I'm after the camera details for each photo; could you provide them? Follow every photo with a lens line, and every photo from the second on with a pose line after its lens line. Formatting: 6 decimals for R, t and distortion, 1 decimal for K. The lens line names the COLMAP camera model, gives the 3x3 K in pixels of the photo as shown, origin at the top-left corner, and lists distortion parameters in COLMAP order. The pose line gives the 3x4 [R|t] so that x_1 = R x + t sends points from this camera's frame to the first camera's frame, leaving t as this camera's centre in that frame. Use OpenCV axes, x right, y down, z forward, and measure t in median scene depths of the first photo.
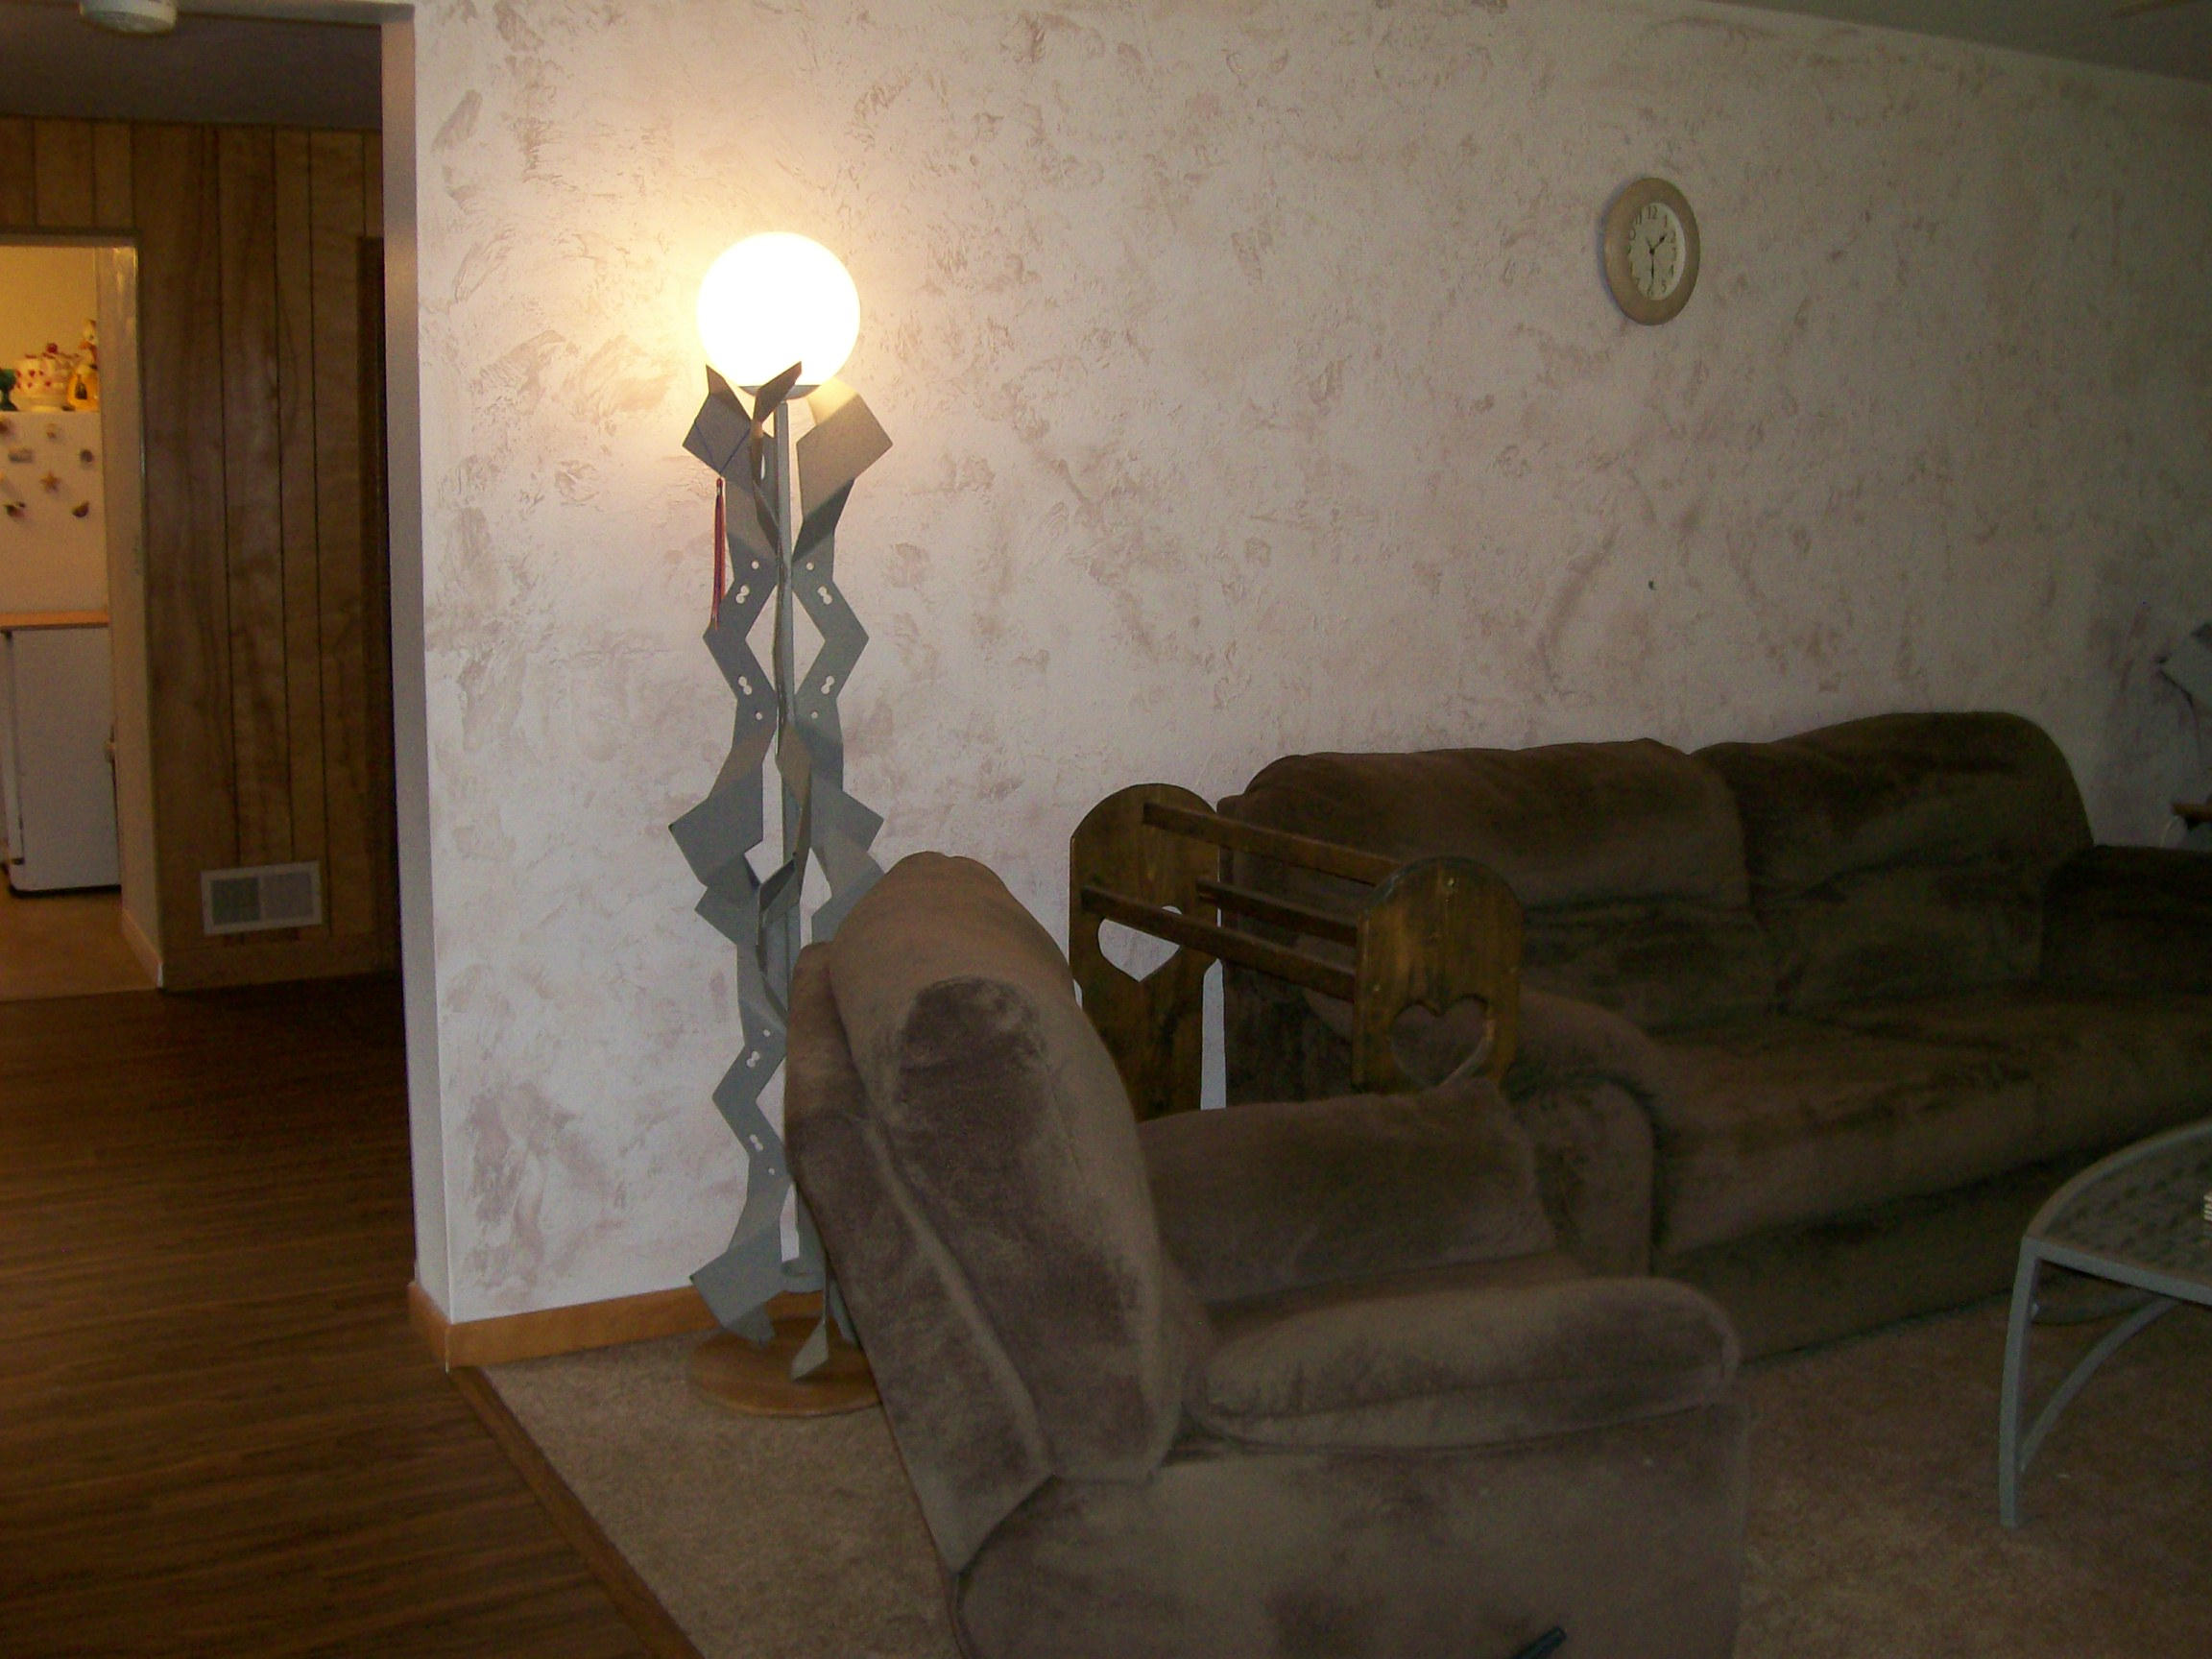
lens RADIAL K [[2421.8, 0, 1122.8], [0, 2421.8, 832.0], [0, 0, 1]] dist [-0.164785, 0.093047]
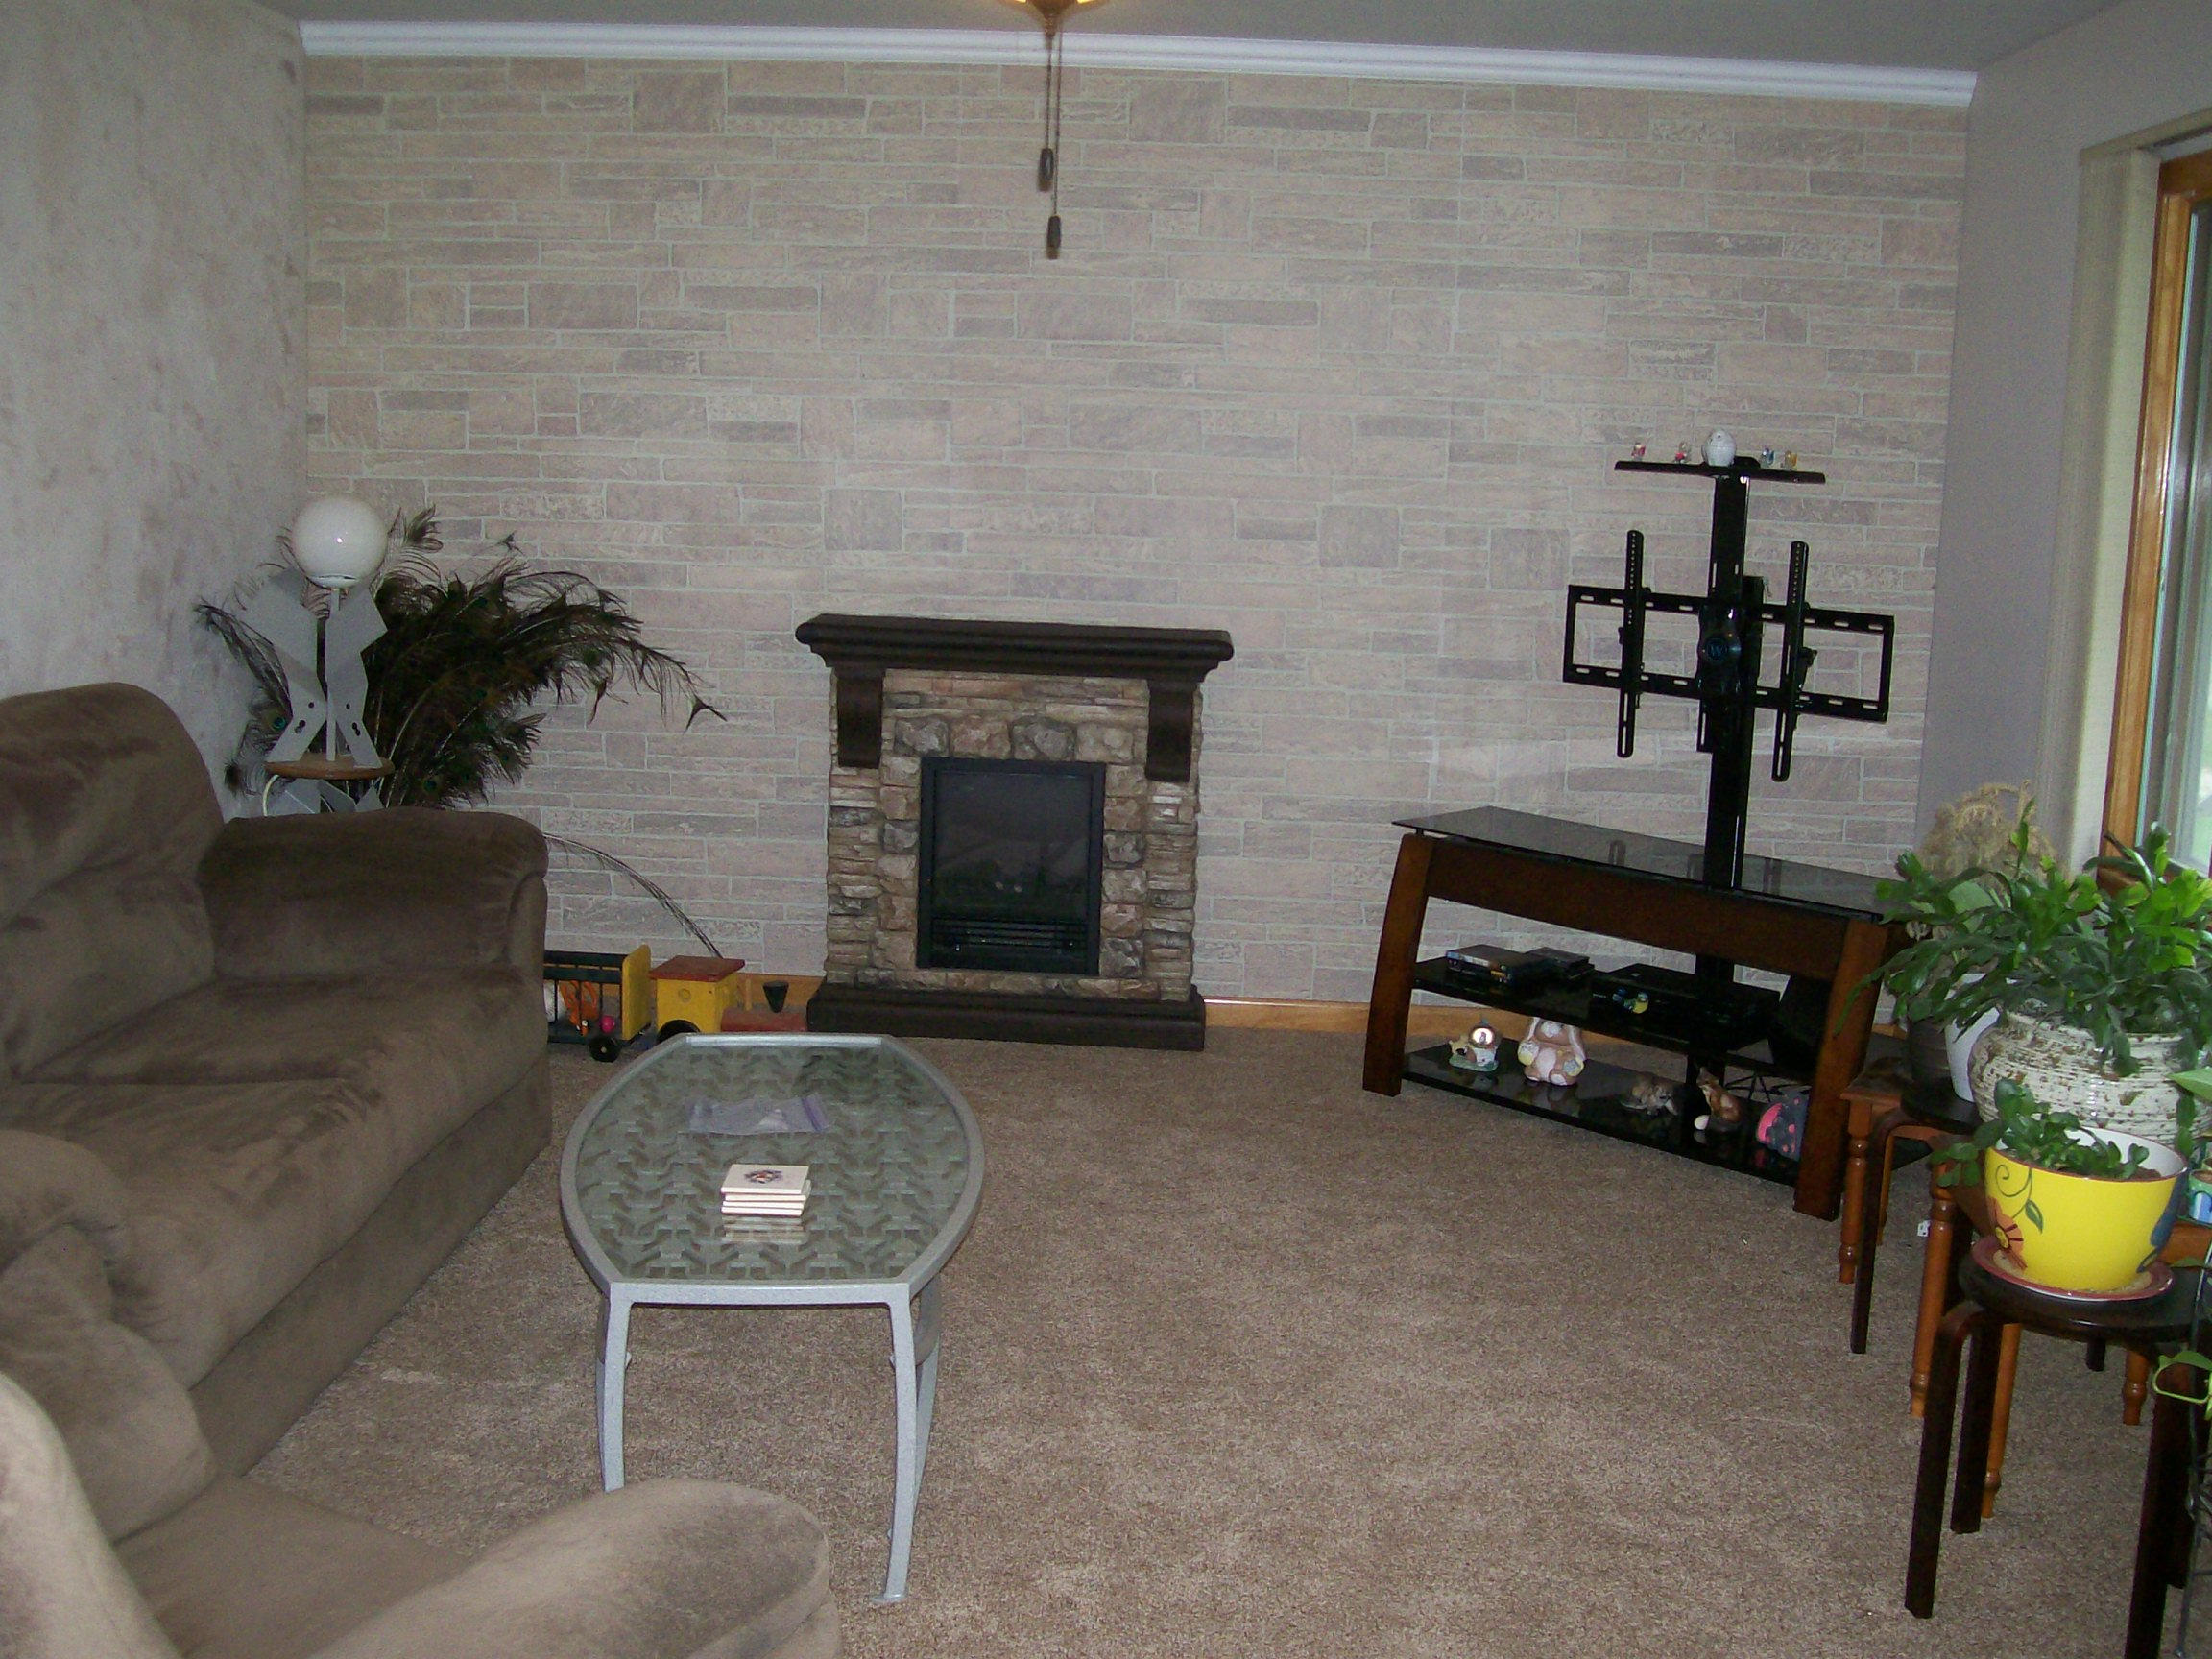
lens RADIAL K [[2421.8, 0, 1122.8], [0, 2421.8, 832.0], [0, 0, 1]] dist [-0.164785, 0.093047]
pose [[0.549686, -0.127963, 0.825512, -0.164633], [0.098025, 0.991252, 0.088382, -0.040591], [-0.829600, 0.032338, 0.557421, 0.233948]]
